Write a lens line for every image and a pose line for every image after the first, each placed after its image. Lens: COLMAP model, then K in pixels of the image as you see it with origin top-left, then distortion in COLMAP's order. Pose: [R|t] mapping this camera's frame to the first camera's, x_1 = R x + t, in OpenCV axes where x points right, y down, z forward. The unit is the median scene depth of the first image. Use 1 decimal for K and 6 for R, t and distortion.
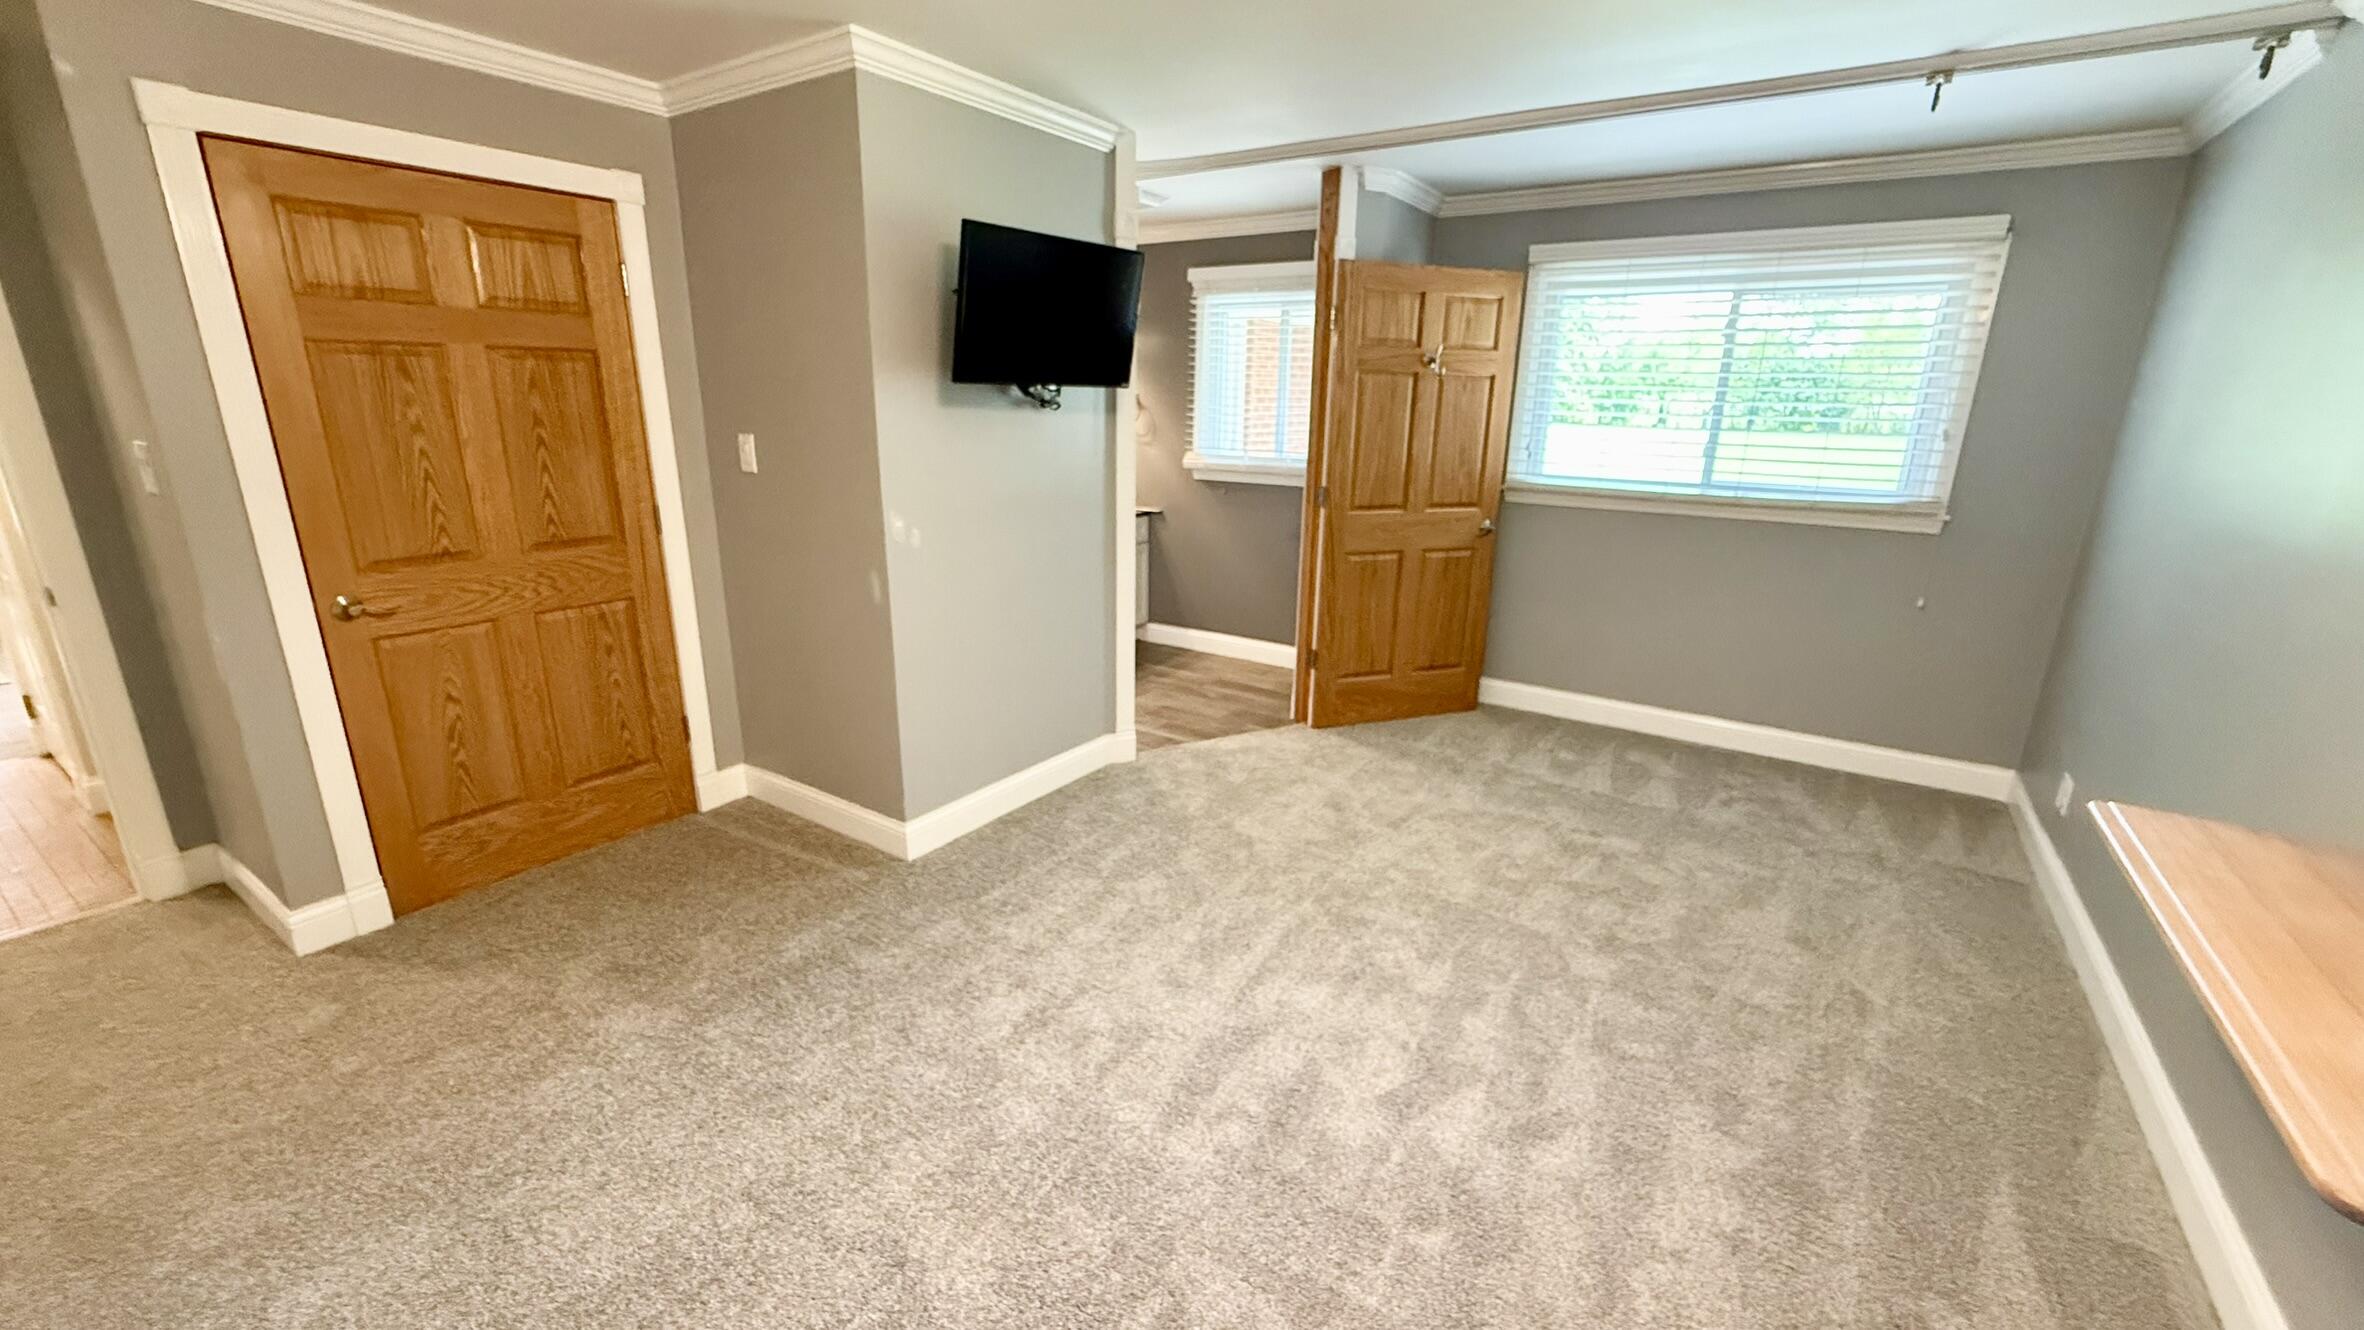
lens RADIAL K [[941.4, 0, 1174.2], [0, 941.4, 668.9], [0, 0, 1]] dist [0.000722, -0.000250]
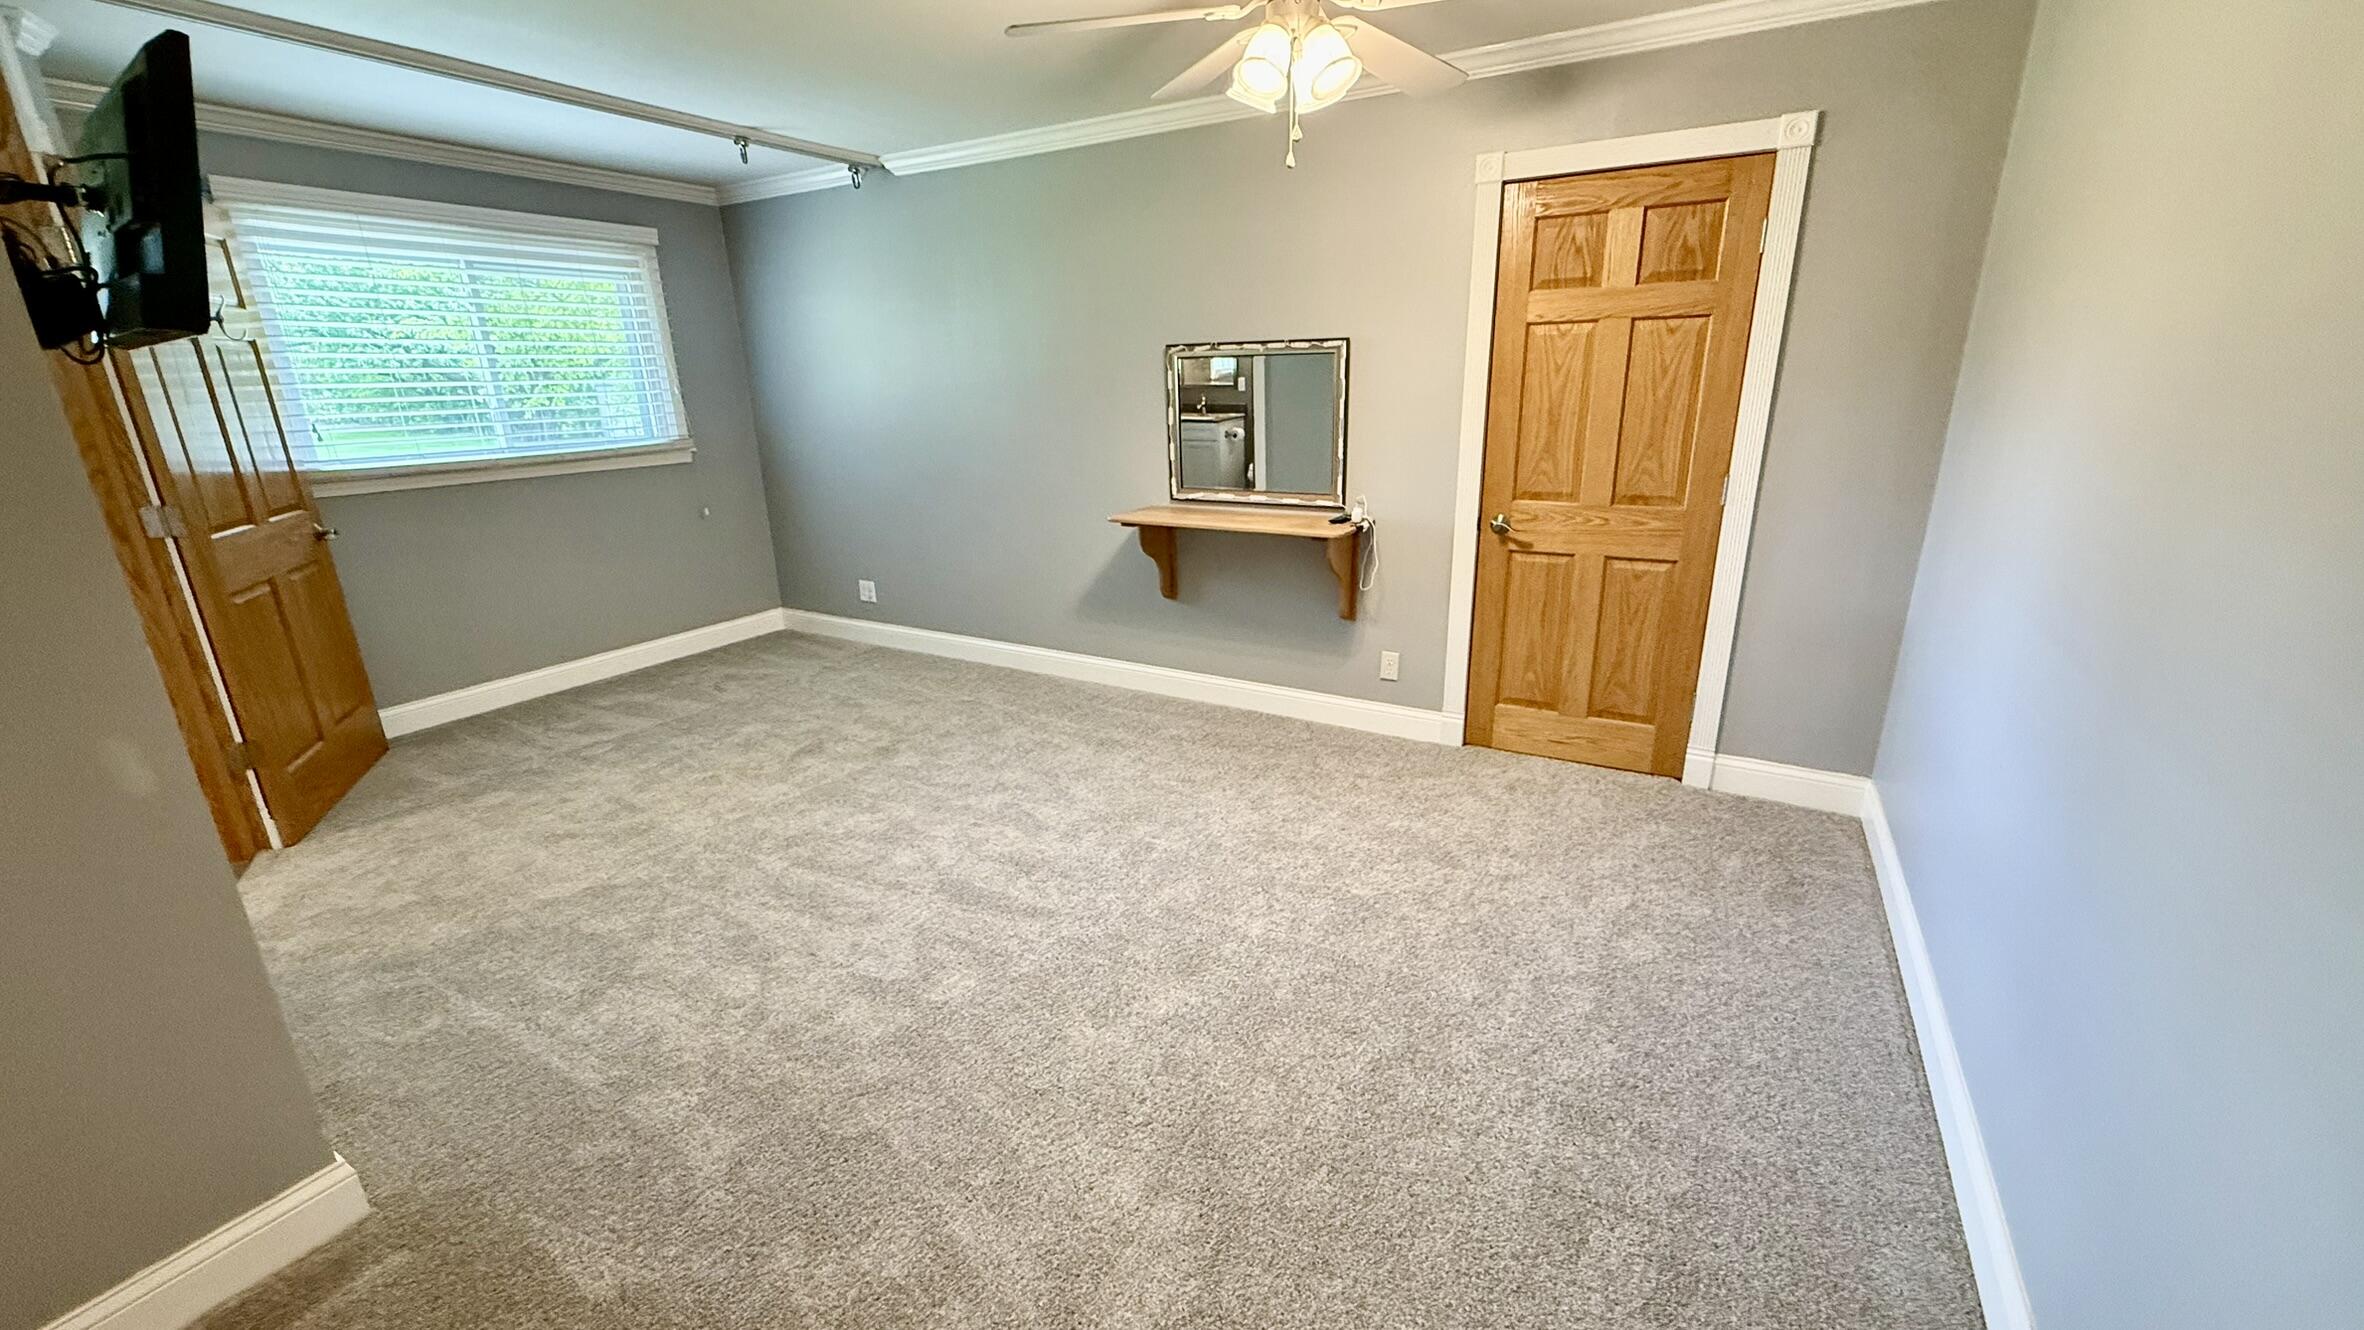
lens RADIAL K [[941.4, 0, 1174.2], [0, 941.4, 668.9], [0, 0, 1]] dist [0.000722, -0.000250]
pose [[-0.061620, -0.316459, 0.946603, -0.654798], [0.300566, 0.898497, 0.319943, -0.104885], [-0.951768, 0.304232, 0.039752, 0.387762]]
